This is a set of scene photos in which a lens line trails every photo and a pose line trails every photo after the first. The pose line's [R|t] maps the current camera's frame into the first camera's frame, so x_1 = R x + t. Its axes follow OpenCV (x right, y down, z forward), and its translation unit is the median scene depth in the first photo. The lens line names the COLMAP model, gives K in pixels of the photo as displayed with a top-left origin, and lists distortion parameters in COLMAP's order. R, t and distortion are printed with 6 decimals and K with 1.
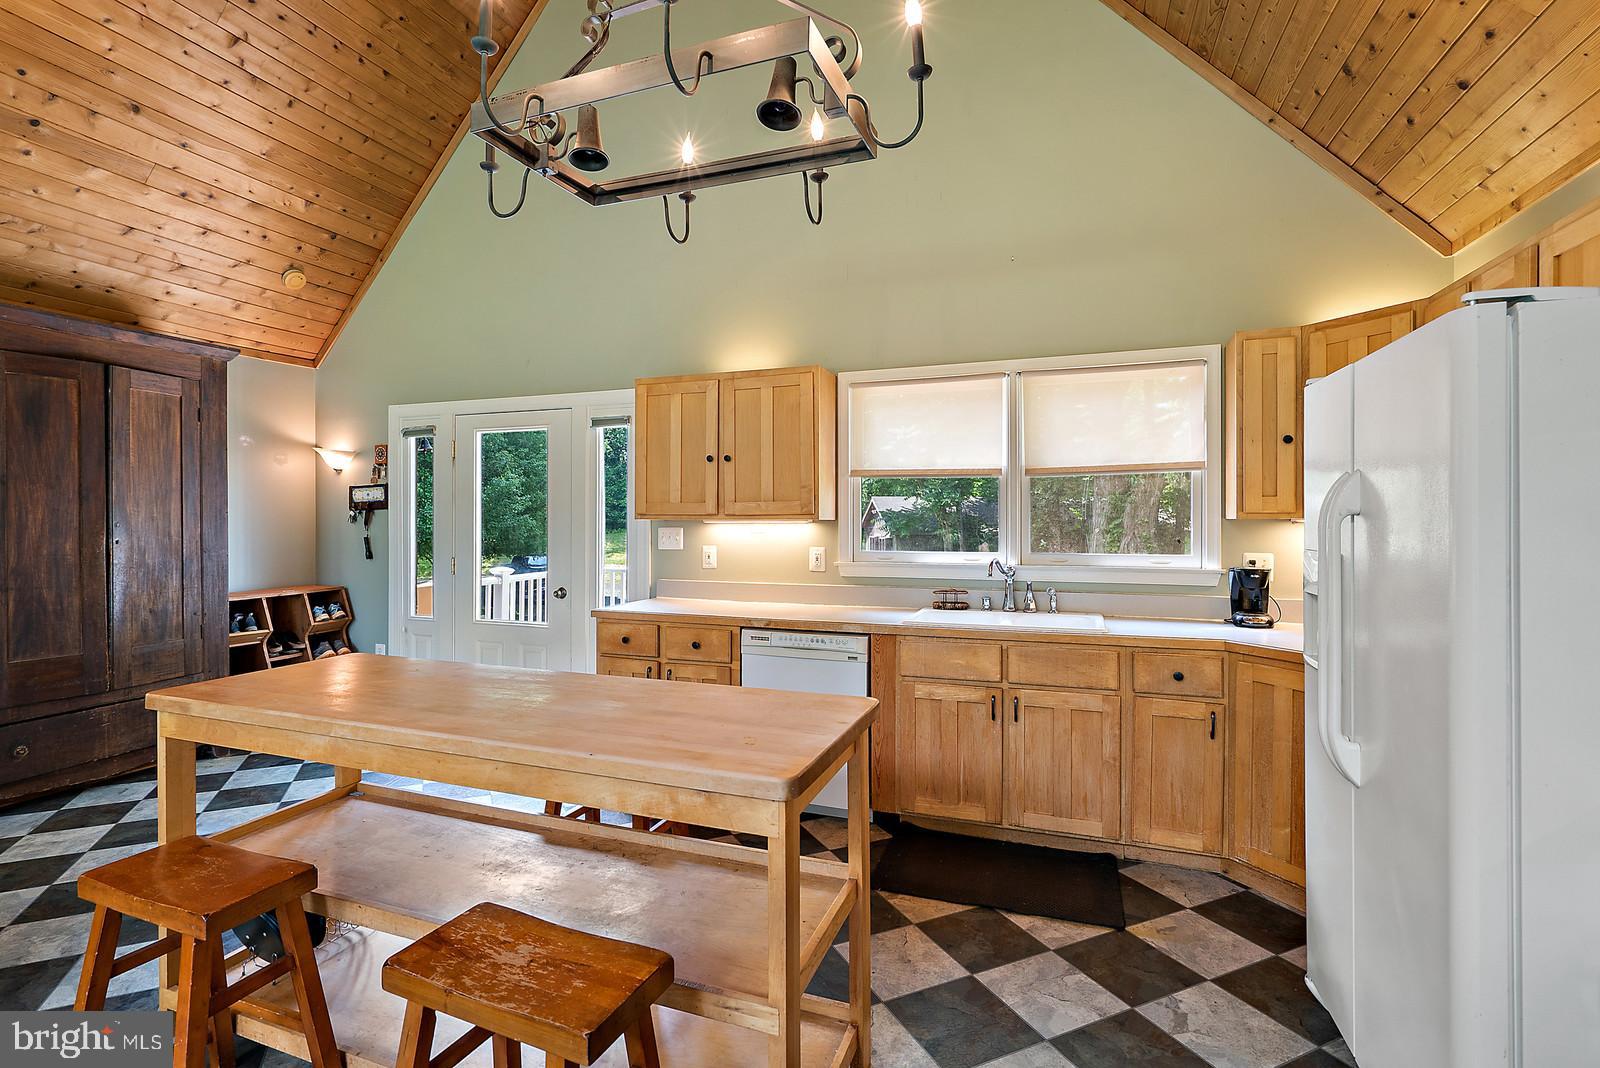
lens RADIAL K [[744.7, 0, 794.3], [0, 744.7, 524.1], [0, 0, 1]] dist [-0.008145, 0.004588]
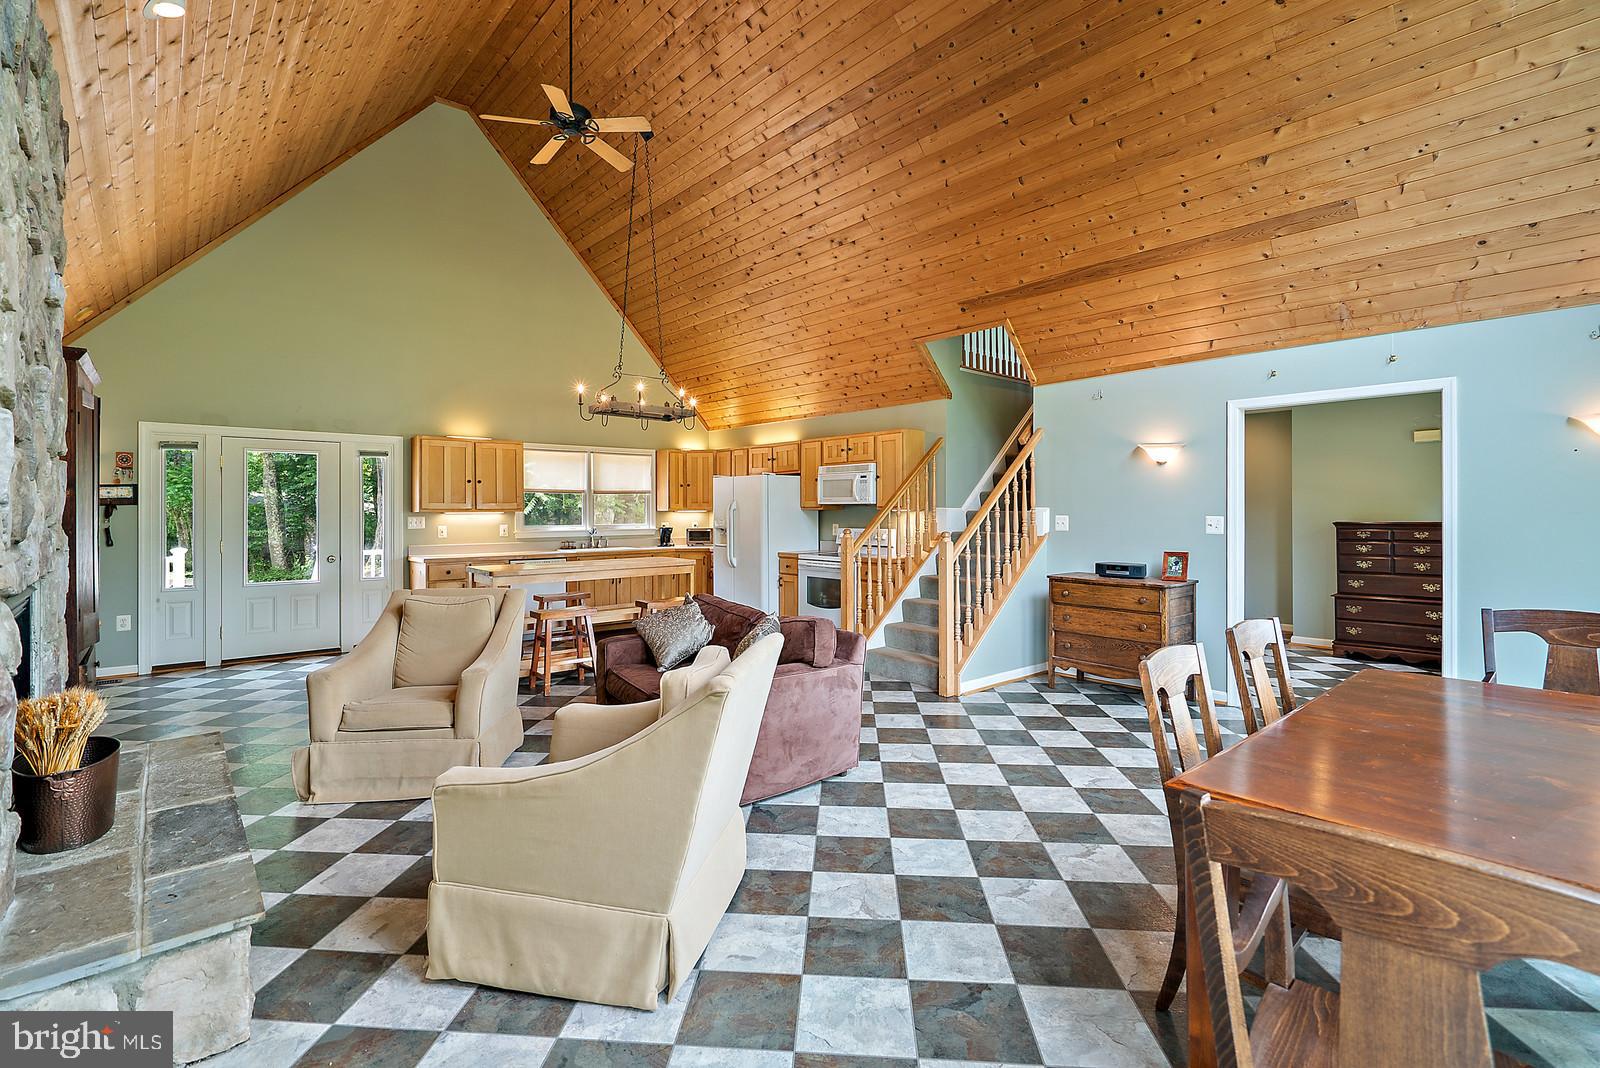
lens RADIAL K [[744.7, 0, 796.9], [0, 744.7, 511.0], [0, 0, 1]] dist [-0.008145, 0.004588]
pose [[0.483845, -0.001255, 0.875153, -1.559650], [0.010875, 0.999930, -0.004579, 0.011591], [-0.875086, 0.011733, 0.483825, -0.799811]]
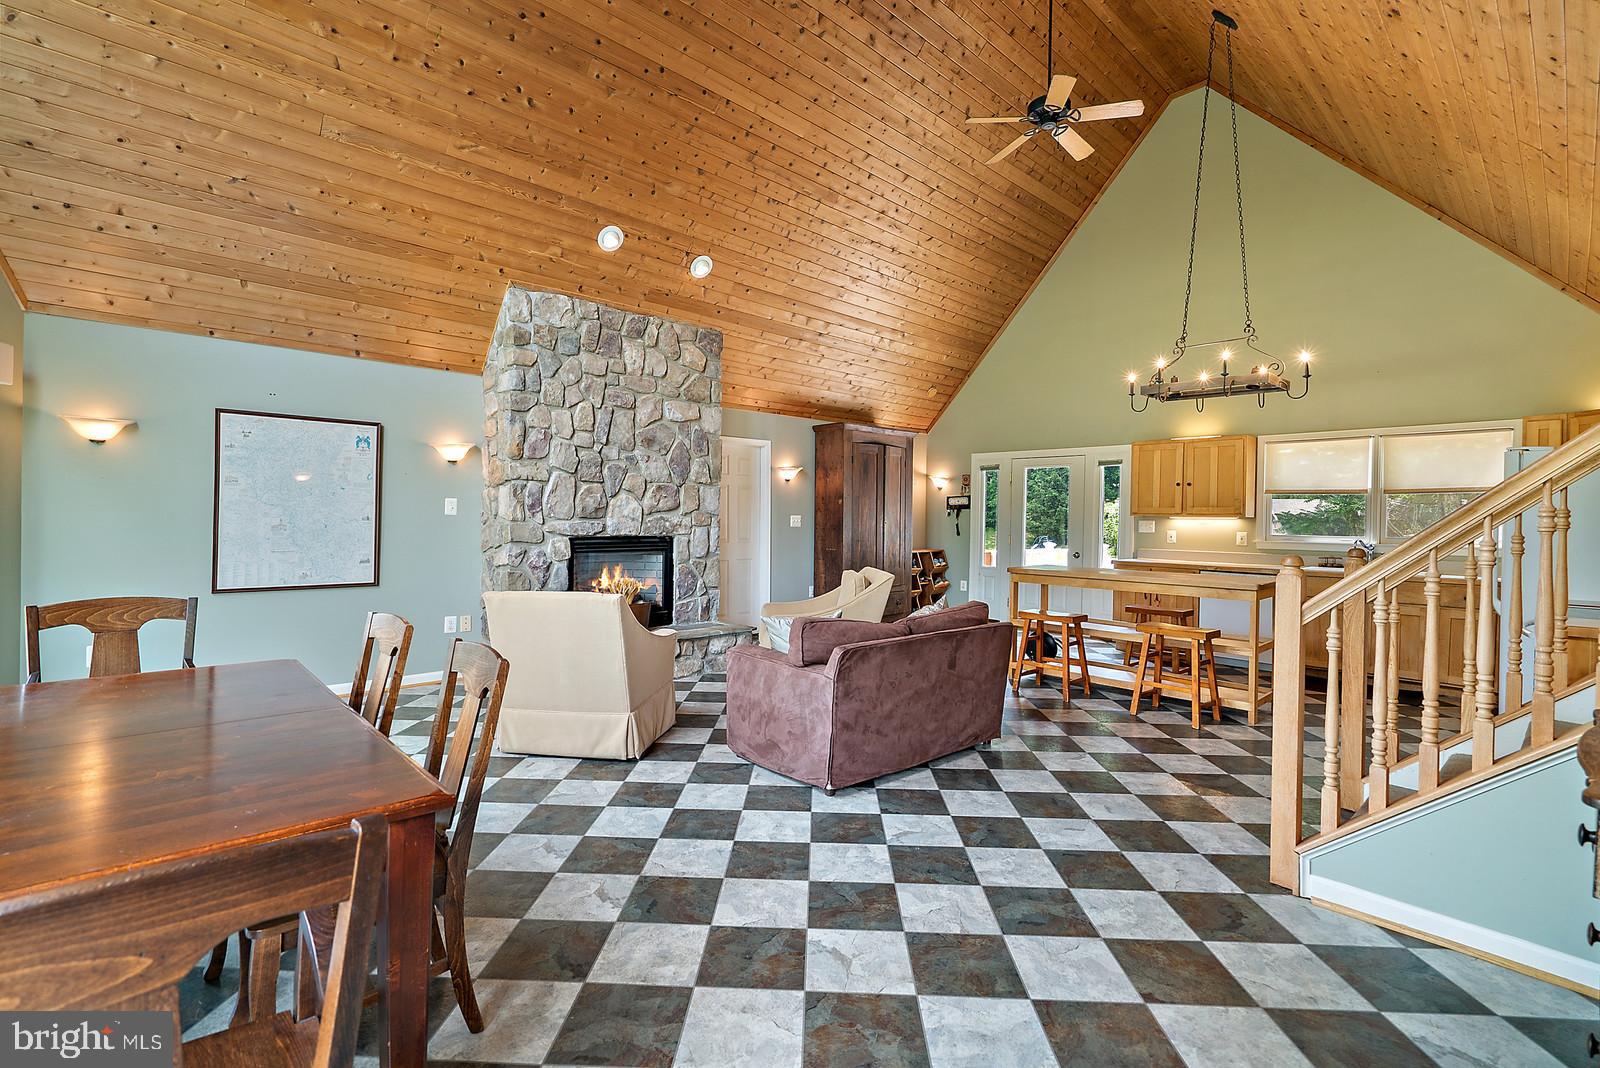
lens RADIAL K [[744.7, 0, 784.3], [0, 744.7, 522.2], [0, 0, 1]] dist [-0.008145, 0.004588]
pose [[0.892084, 0.016350, -0.451573, -0.165897], [-0.017707, 0.999842, 0.001219, 0.026782], [0.451522, 0.006908, 0.892233, -1.250597]]
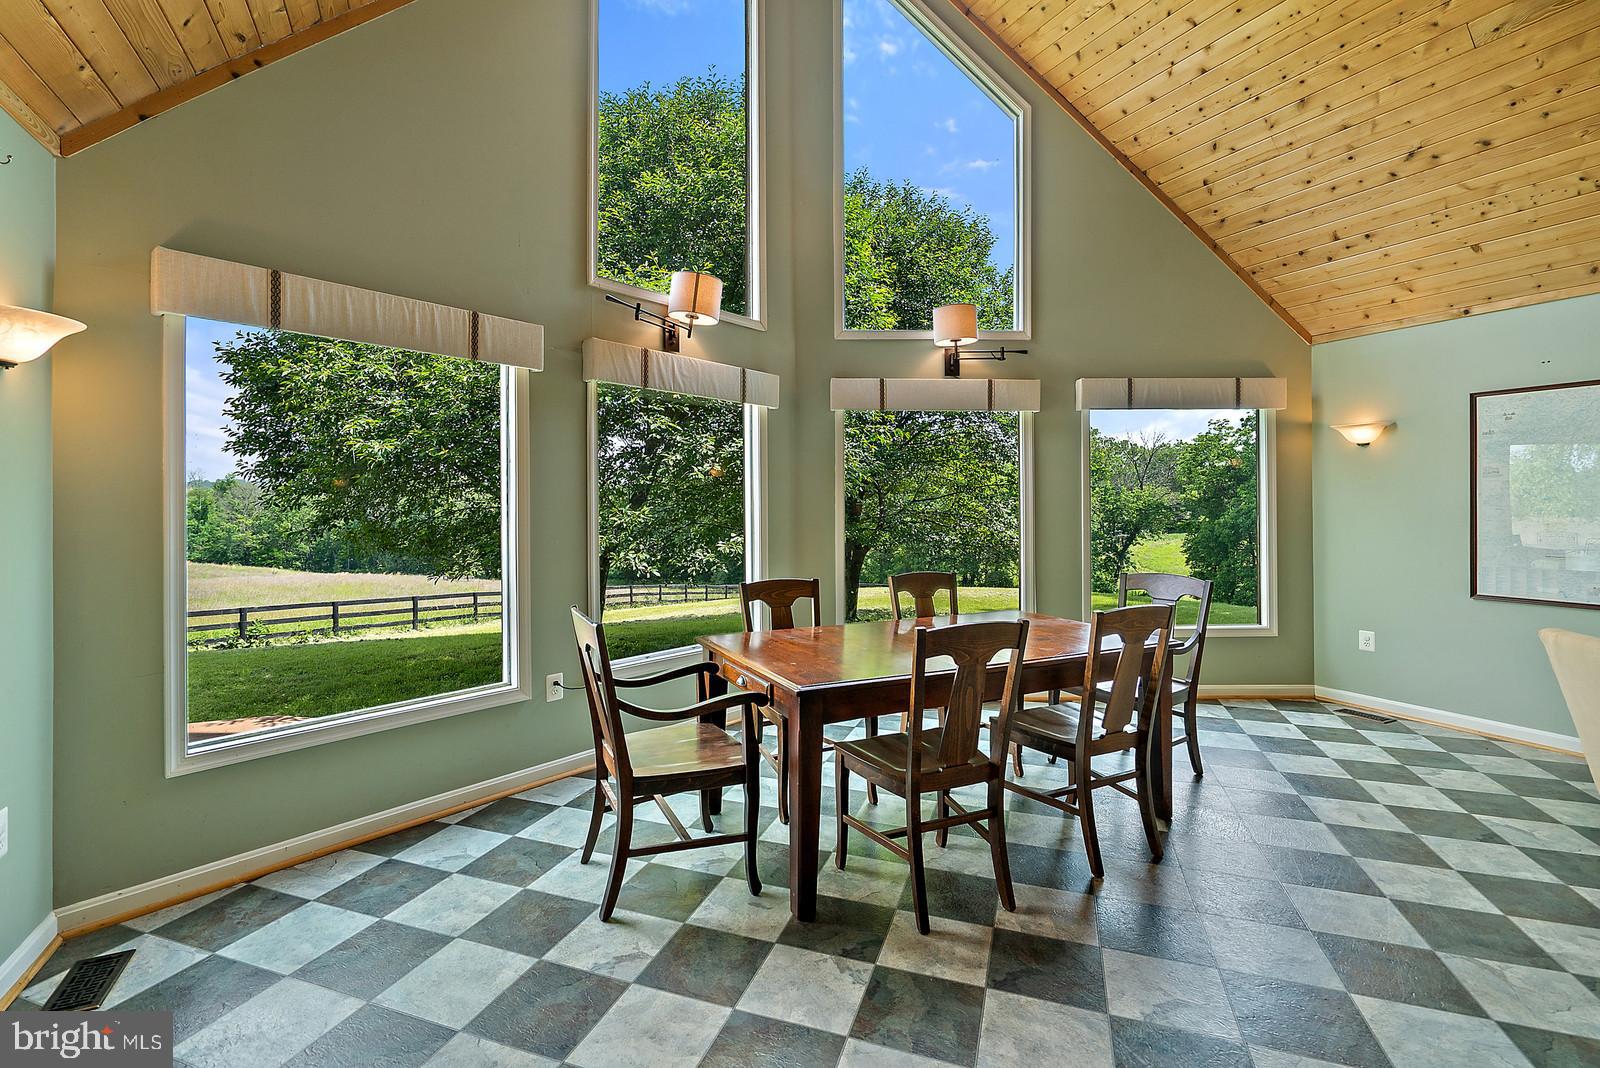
lens RADIAL K [[732.0, 0, 788.9], [0, 732.0, 504.5], [0, 0, 1]] dist [0.002386, 0.000128]
pose [[-0.698739, -0.000156, -0.715377, -0.052978], [-0.002758, 0.999993, 0.002476, 0.022848], [0.715371, 0.003703, -0.698735, -0.477308]]
